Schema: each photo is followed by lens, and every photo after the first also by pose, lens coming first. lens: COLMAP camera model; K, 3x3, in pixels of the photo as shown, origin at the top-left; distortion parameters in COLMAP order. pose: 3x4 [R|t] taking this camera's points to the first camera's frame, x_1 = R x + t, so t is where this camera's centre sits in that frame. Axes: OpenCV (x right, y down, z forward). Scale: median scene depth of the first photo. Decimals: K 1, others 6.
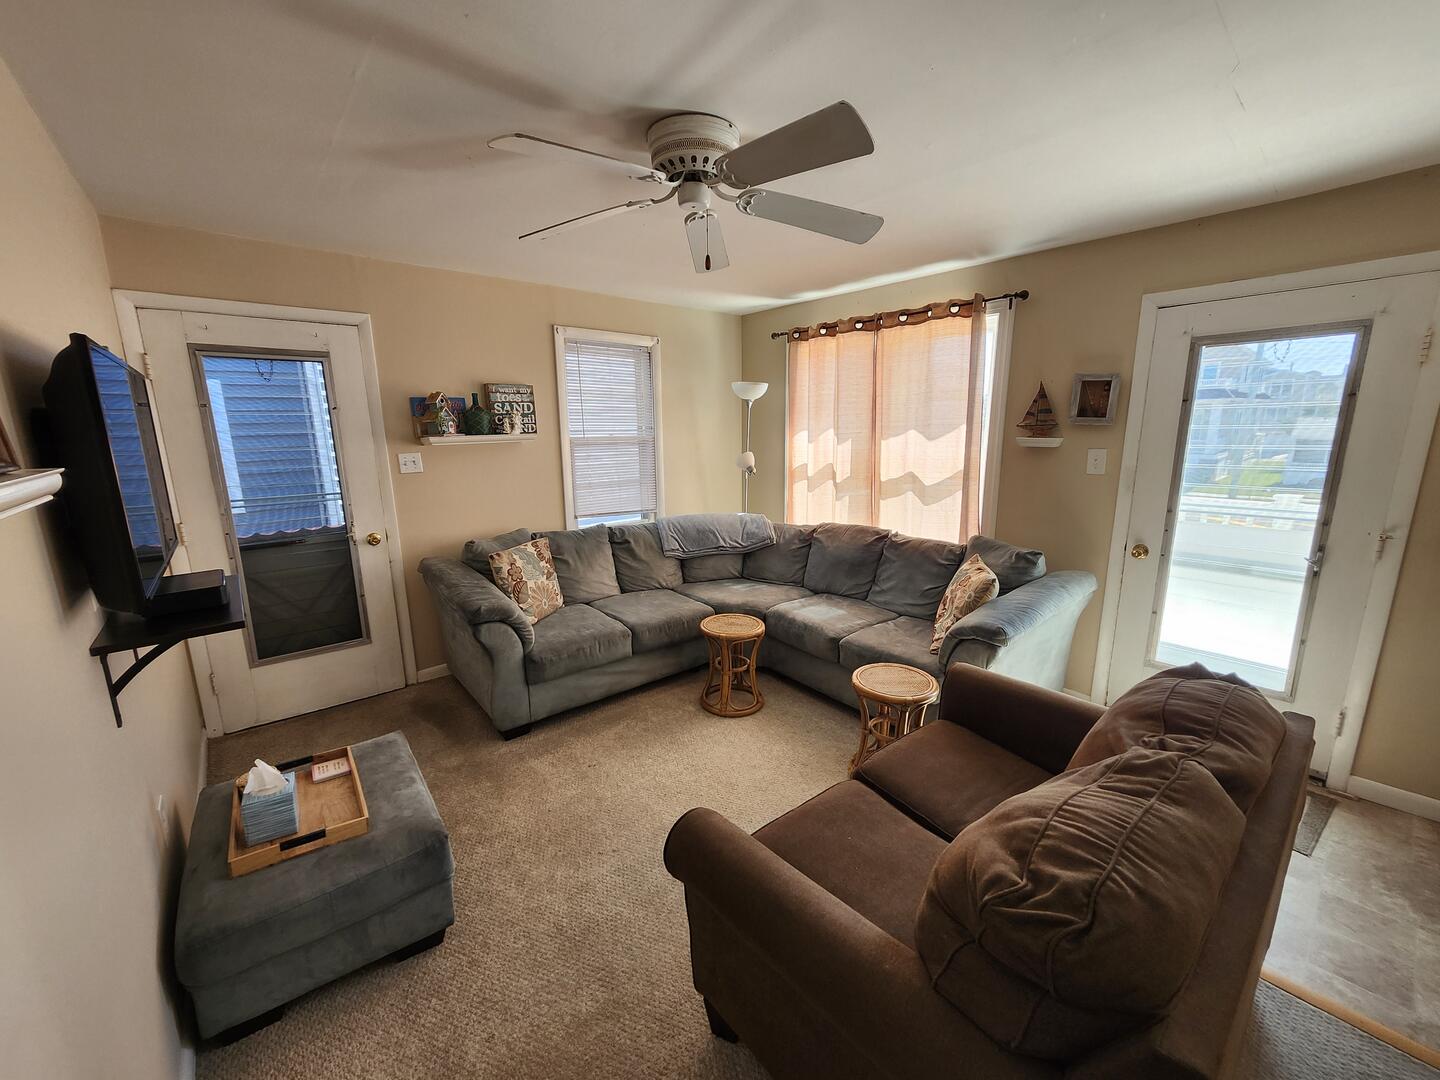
lens RADIAL K [[569.3, 0, 717.2], [0, 569.3, 540.8], [0, 0, 1]] dist [-0.000797, -0.000230]
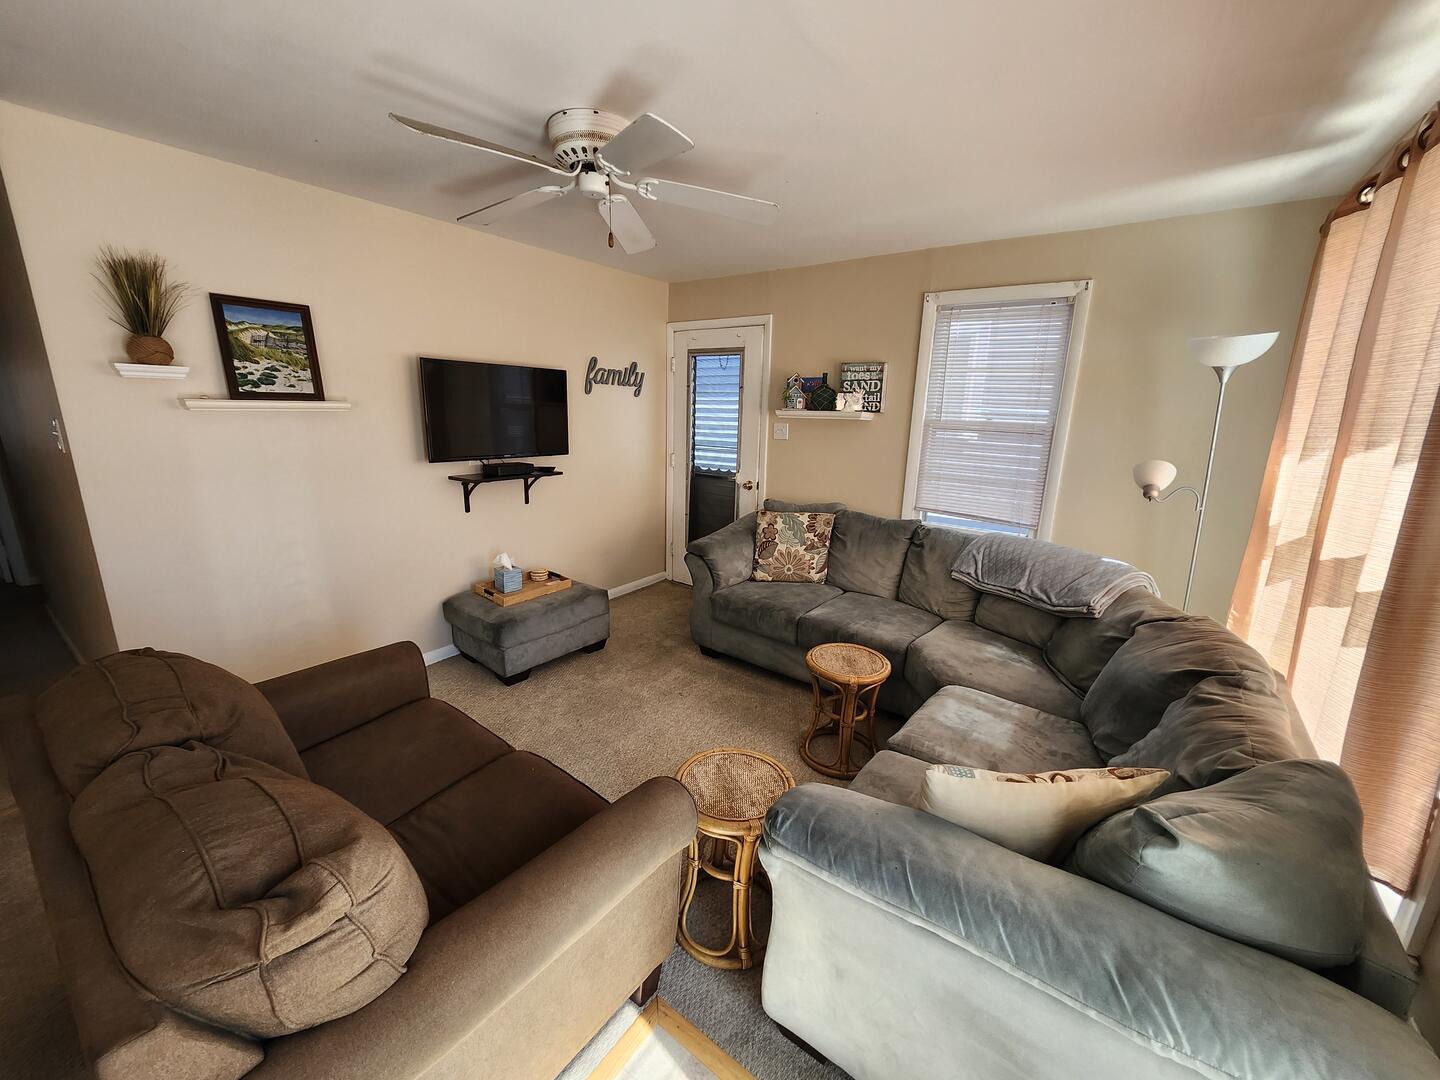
lens RADIAL K [[569.3, 0, 717.2], [0, 569.3, 540.8], [0, 0, 1]] dist [-0.000797, -0.000230]
pose [[0.222879, 0.241445, -0.944473, 0.617197], [-0.223130, 0.955758, 0.191675, -0.107792], [0.948967, 0.168020, 0.266892, 0.536233]]
